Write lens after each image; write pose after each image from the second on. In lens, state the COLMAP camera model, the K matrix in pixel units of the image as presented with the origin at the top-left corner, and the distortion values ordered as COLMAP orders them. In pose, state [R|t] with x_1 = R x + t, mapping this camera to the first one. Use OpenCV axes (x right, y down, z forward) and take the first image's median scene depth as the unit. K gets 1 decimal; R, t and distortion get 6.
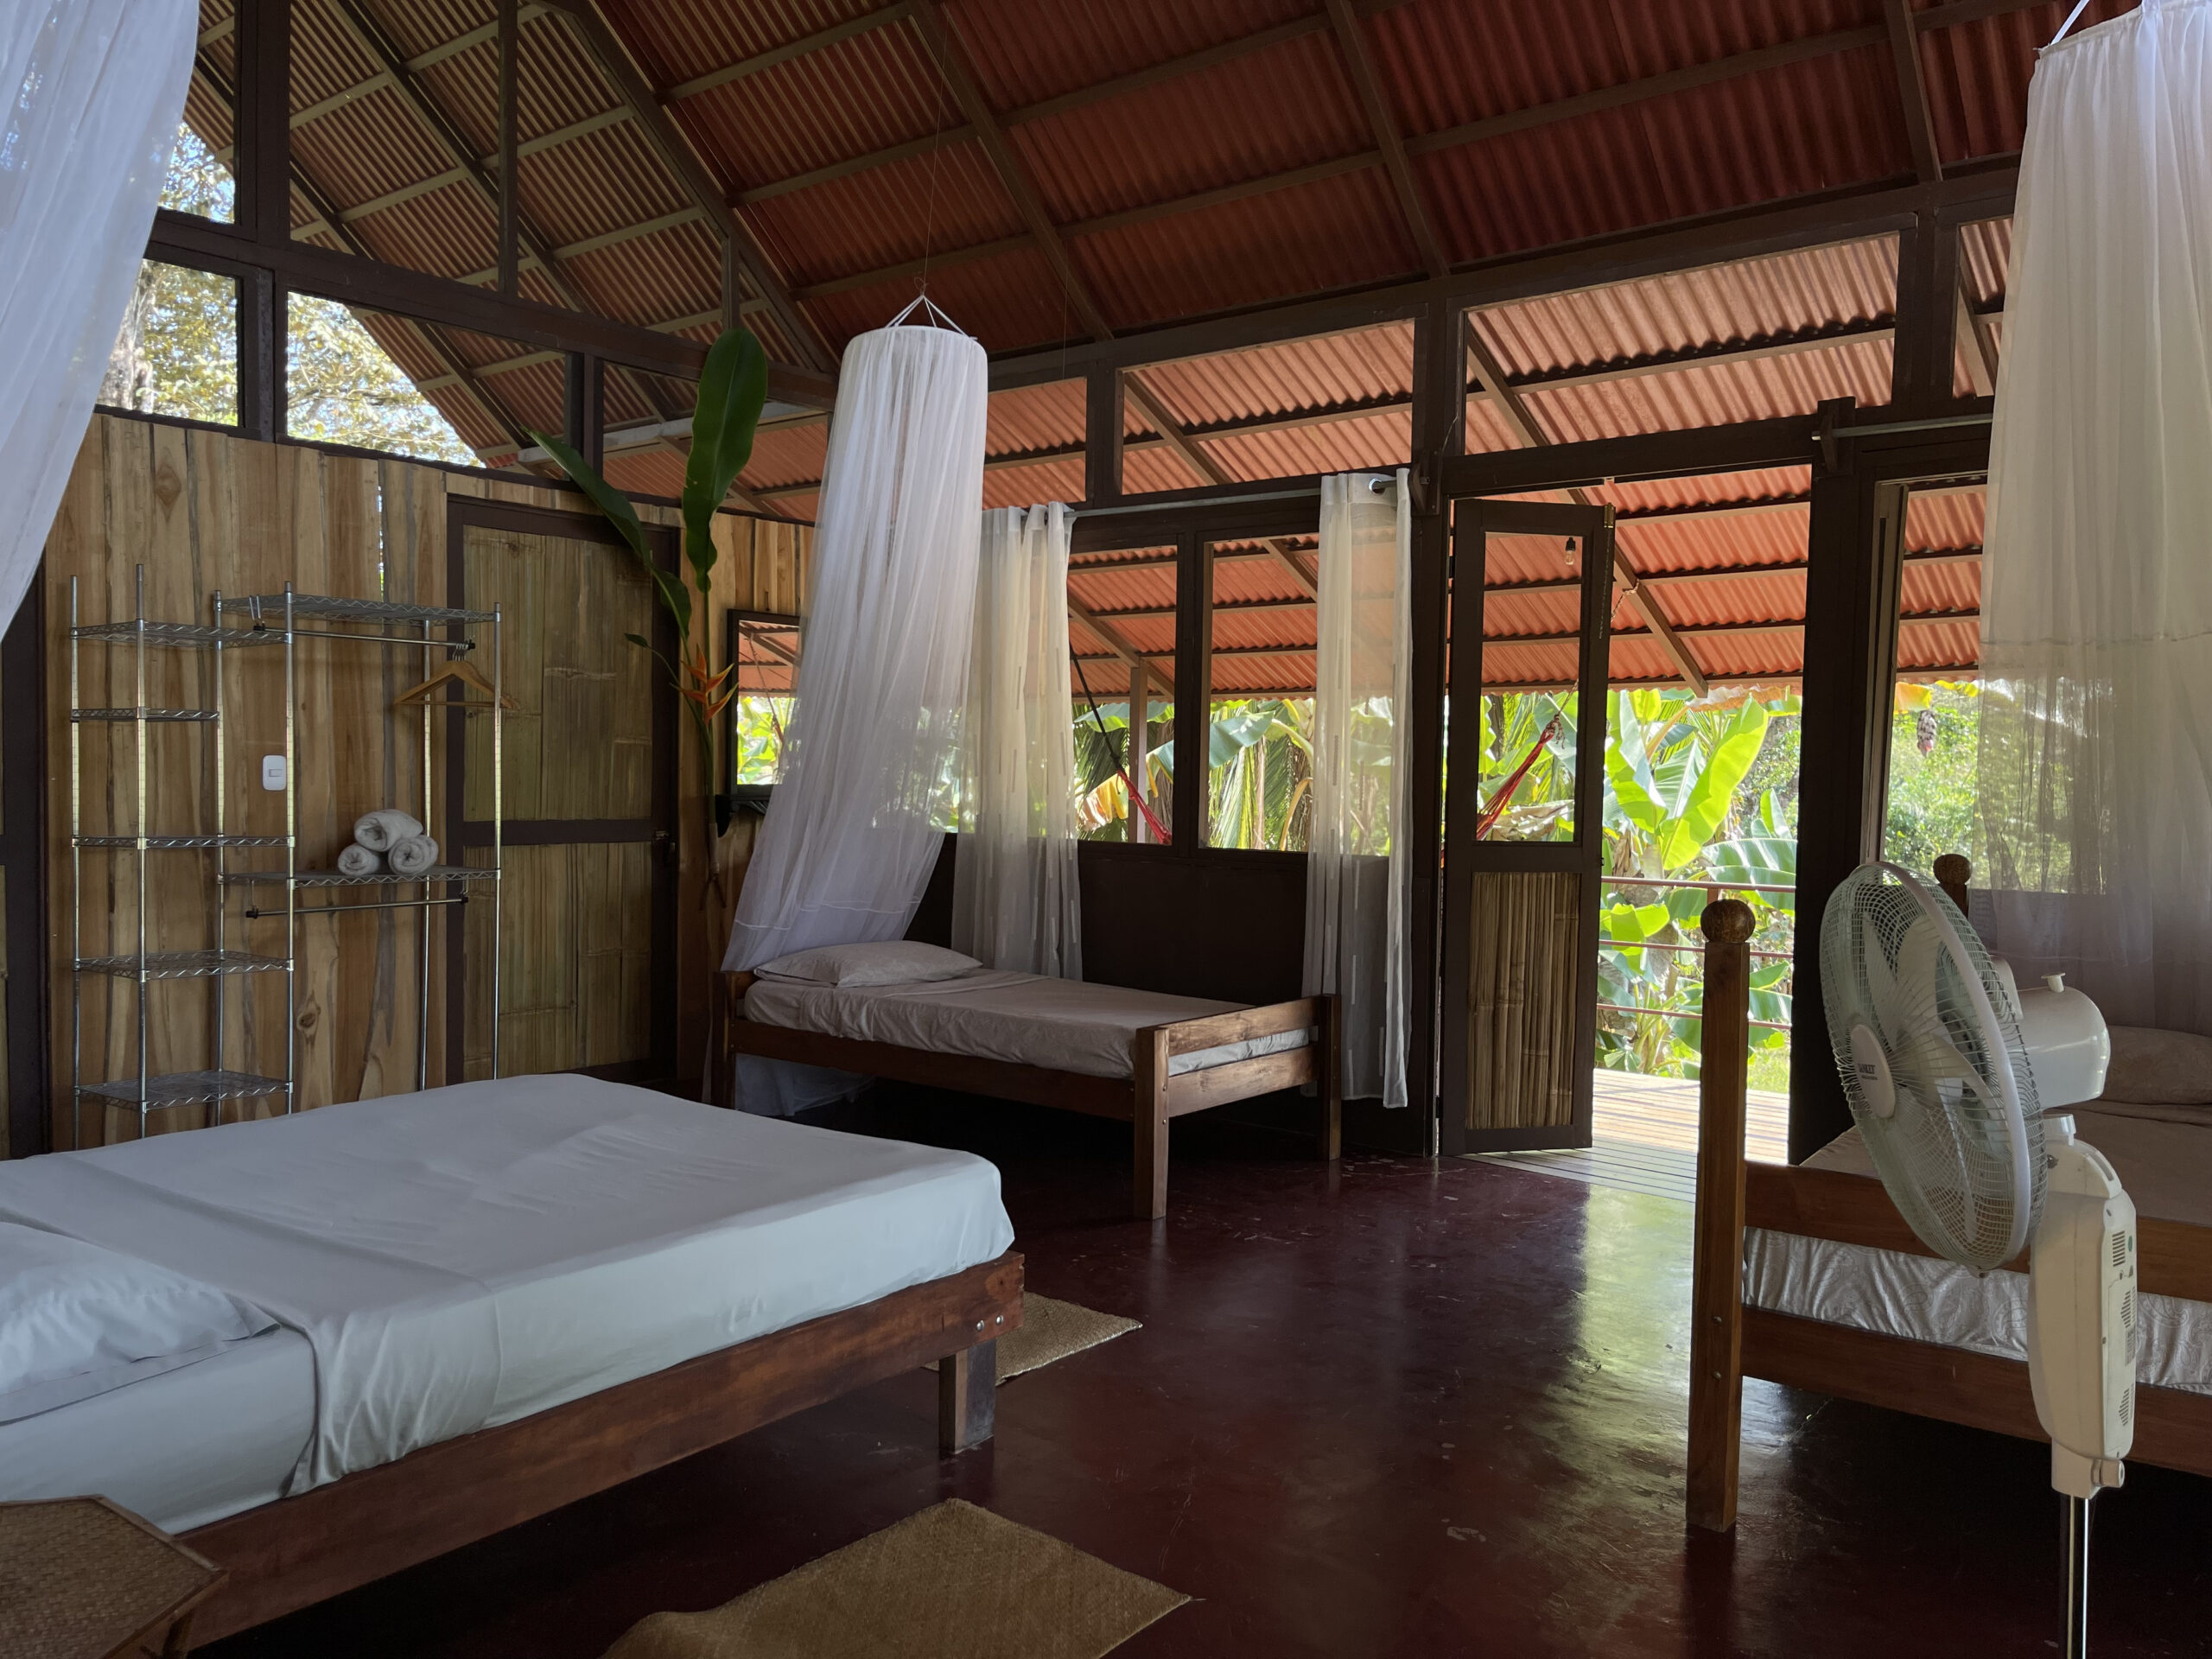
lens RADIAL K [[1672.8, 0, 1107.3], [0, 1672.8, 851.2], [0, 0, 1]] dist [0.058163, -0.083902]
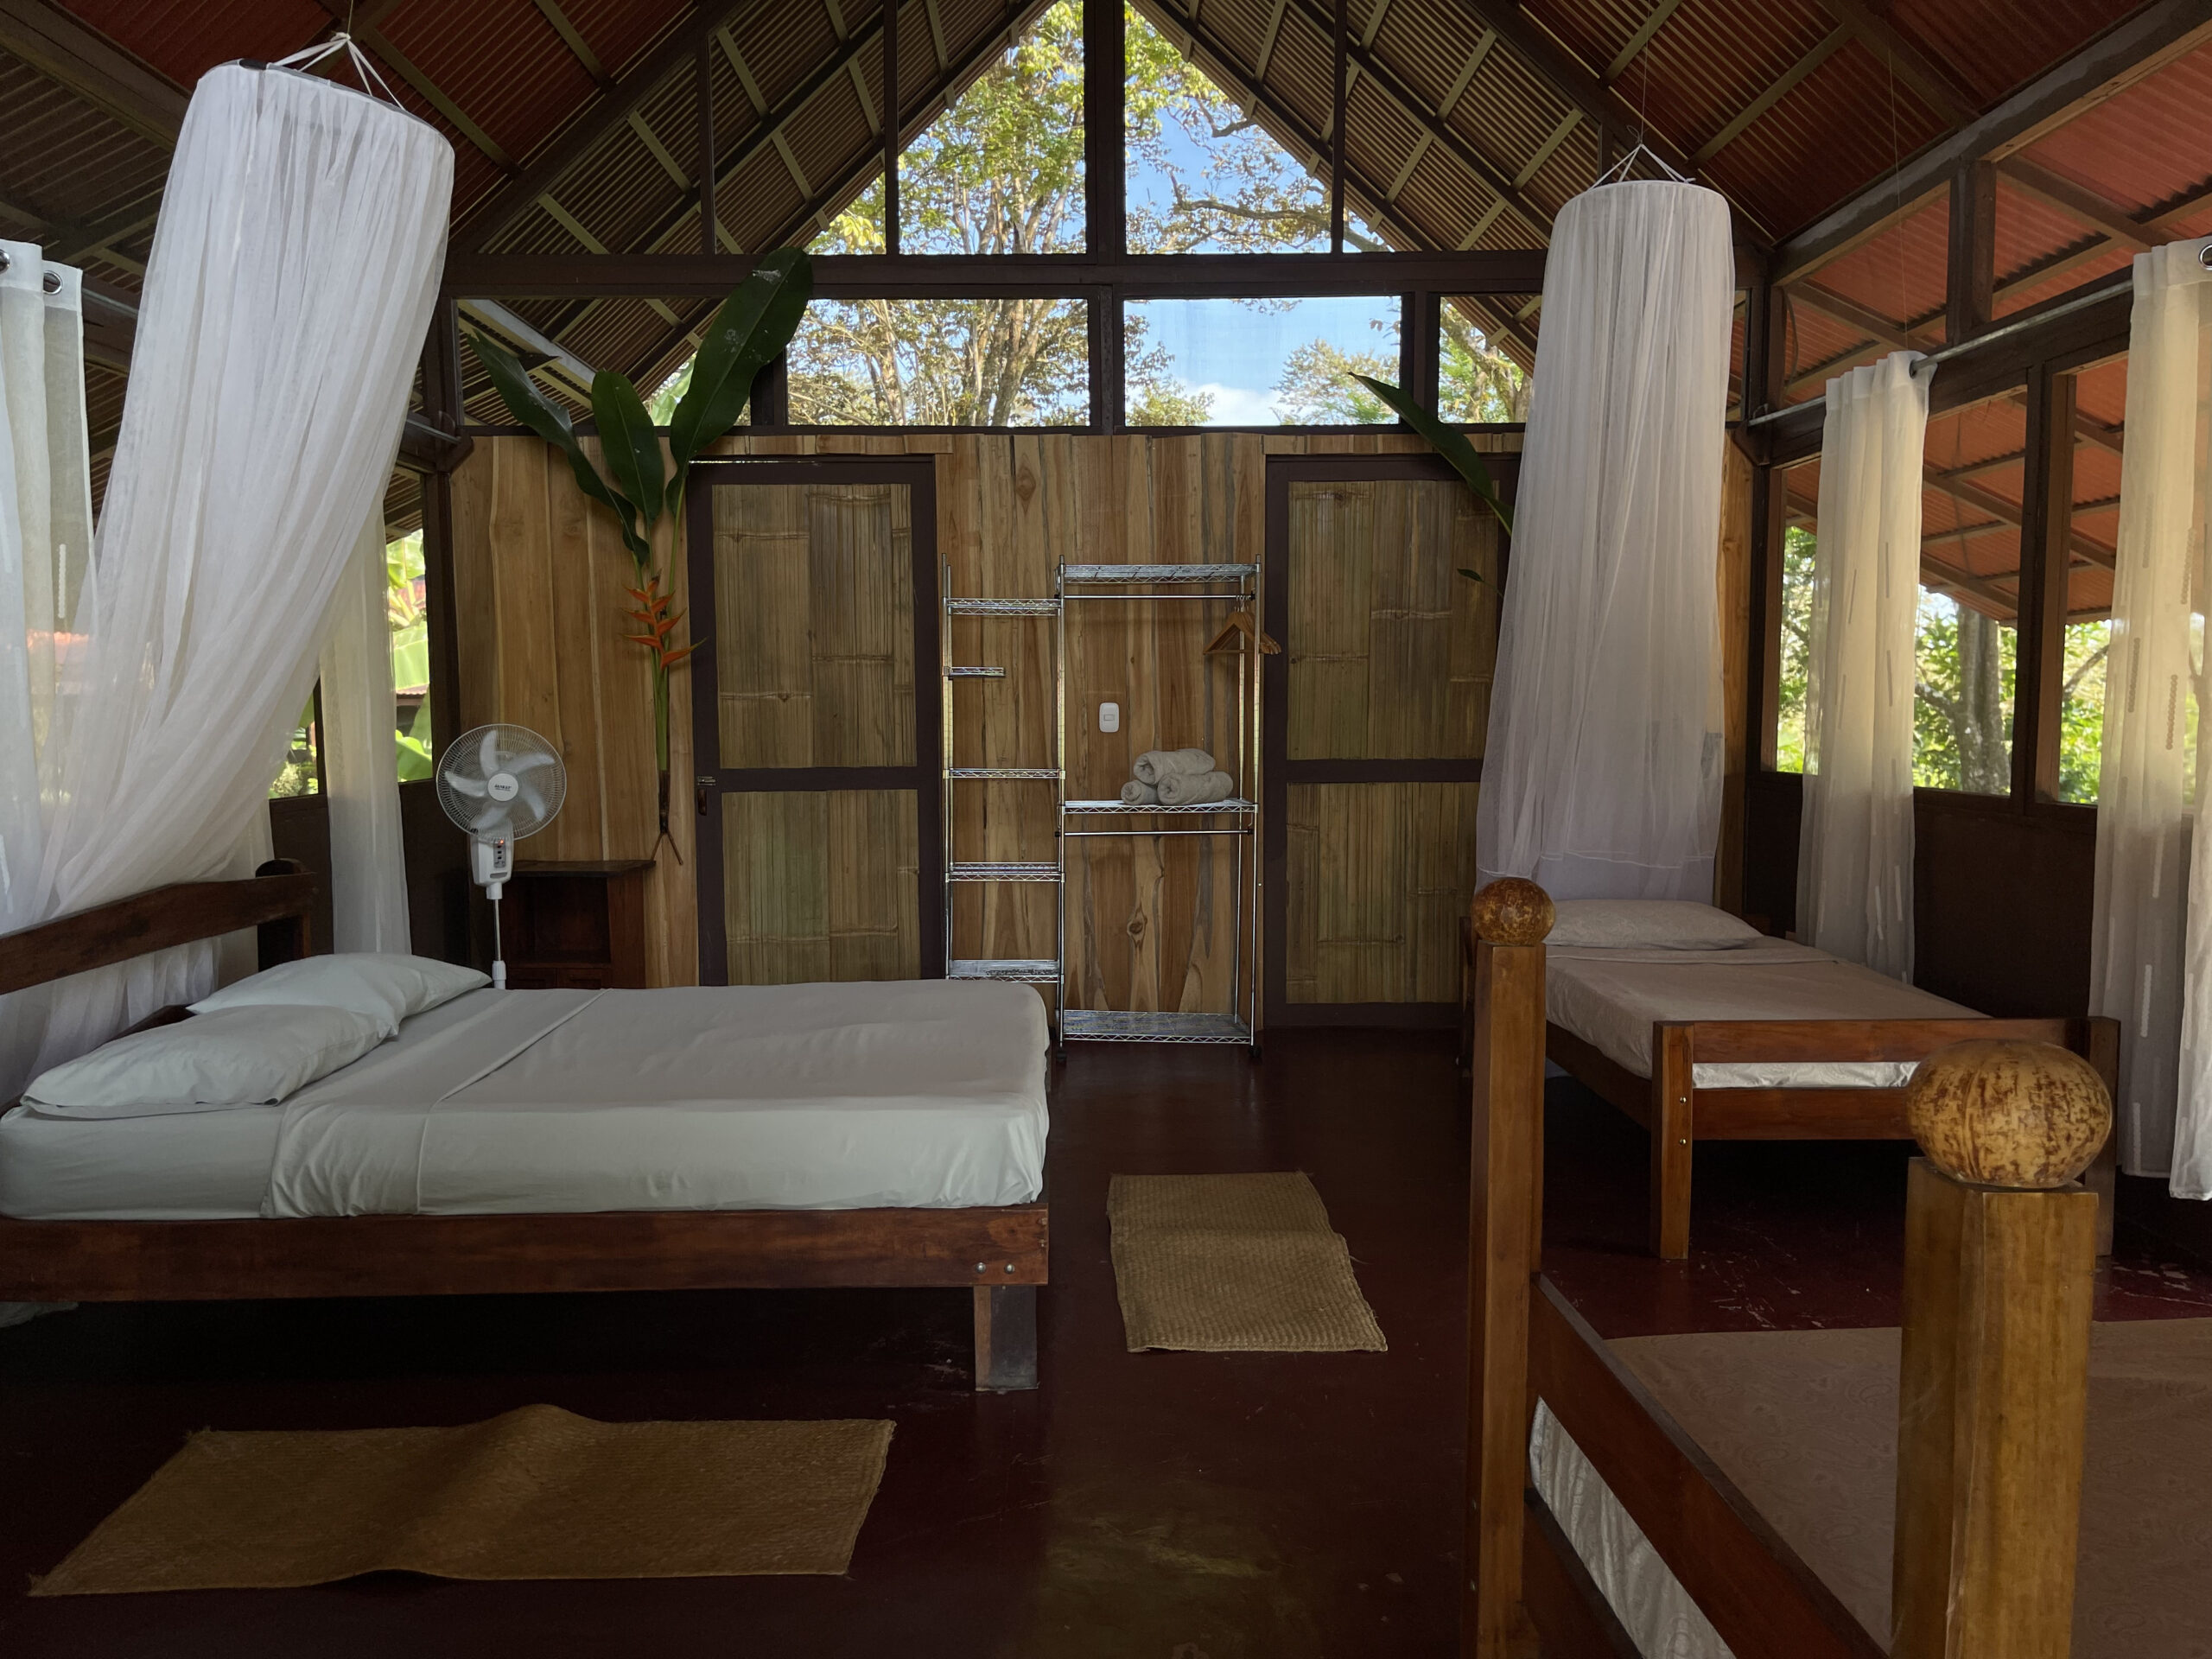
lens RADIAL K [[1672.8, 0, 1138.1], [0, 1672.8, 879.2], [0, 0, 1]] dist [0.058163, -0.083902]
pose [[0.629836, 0.061594, -0.774282, 0.415685], [-0.022762, 0.997886, 0.060866, -0.004602], [0.776395, -0.020711, 0.629907, 0.257630]]
